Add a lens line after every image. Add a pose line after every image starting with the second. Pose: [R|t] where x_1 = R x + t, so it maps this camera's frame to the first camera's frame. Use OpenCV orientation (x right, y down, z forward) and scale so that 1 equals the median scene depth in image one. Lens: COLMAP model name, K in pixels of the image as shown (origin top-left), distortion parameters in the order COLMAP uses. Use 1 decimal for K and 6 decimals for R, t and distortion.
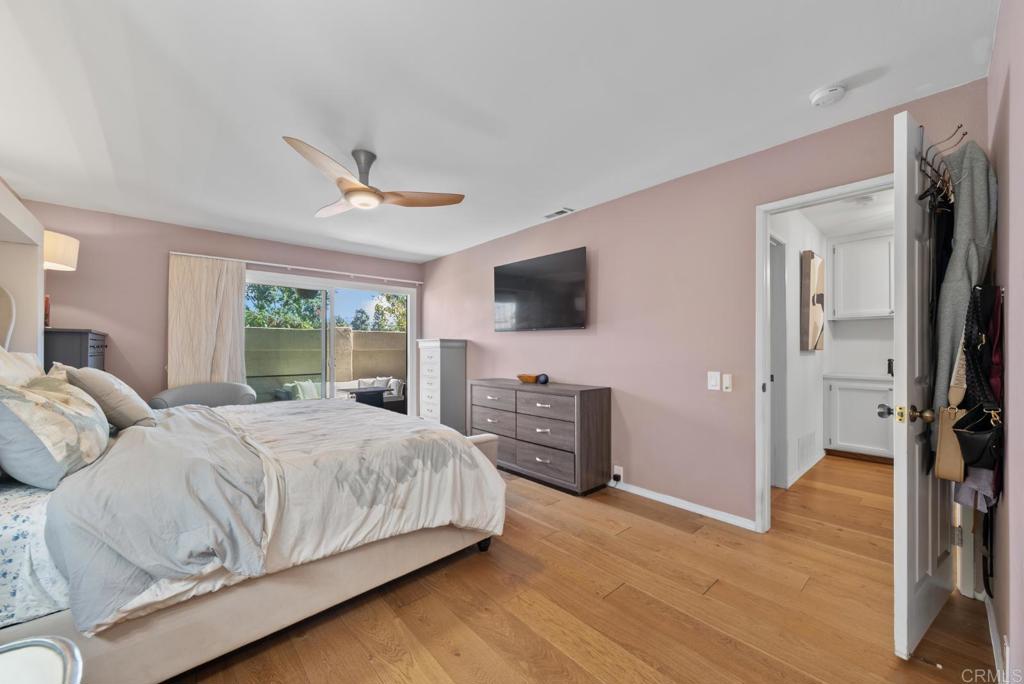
lens RADIAL K [[385.0, 0, 509.0], [0, 385.0, 346.7], [0, 0, 1]] dist [0.000254, 0.000021]
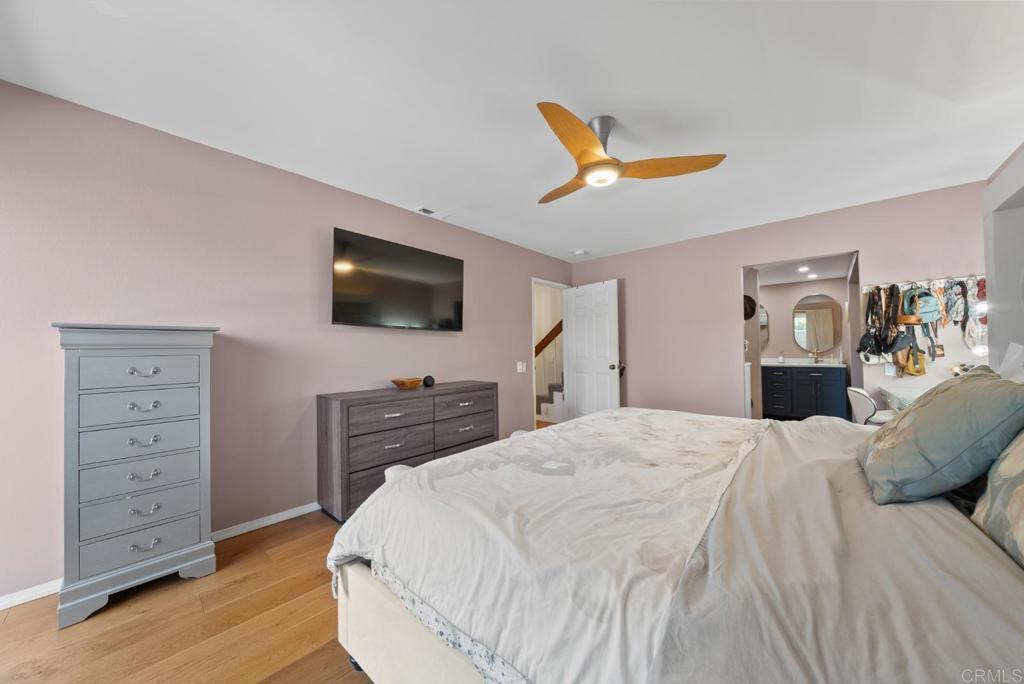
lens RADIAL K [[350.5, 0, 513.9], [0, 350.5, 346.2], [0, 0, 1]] dist [-0.000019, -0.000008]
pose [[-0.107658, 0.010709, 0.994130, -0.838392], [0.001163, 0.999943, -0.010646, 0.007431], [-0.994187, 0.000010, -0.107664, 0.943725]]
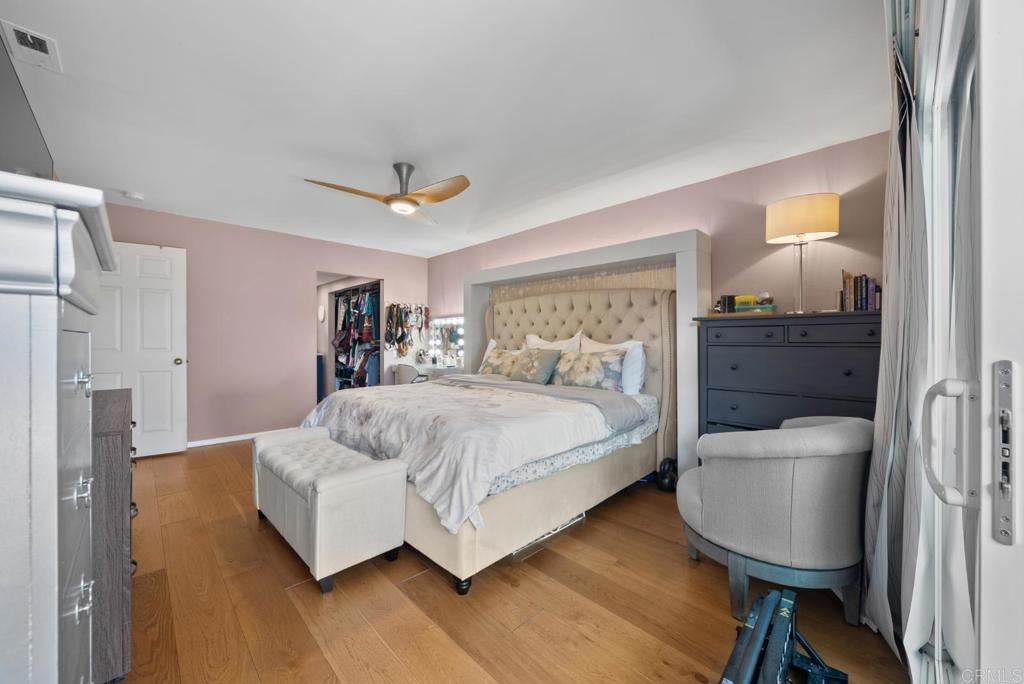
lens RADIAL K [[385.0, 0, 509.0], [0, 385.0, 346.7], [0, 0, 1]] dist [0.000254, 0.000021]
pose [[-0.999029, 0.002481, -0.043984, -0.484458], [0.002435, 0.999996, 0.001116, 0.031040], [0.043986, 0.001008, -0.999032, 1.594123]]
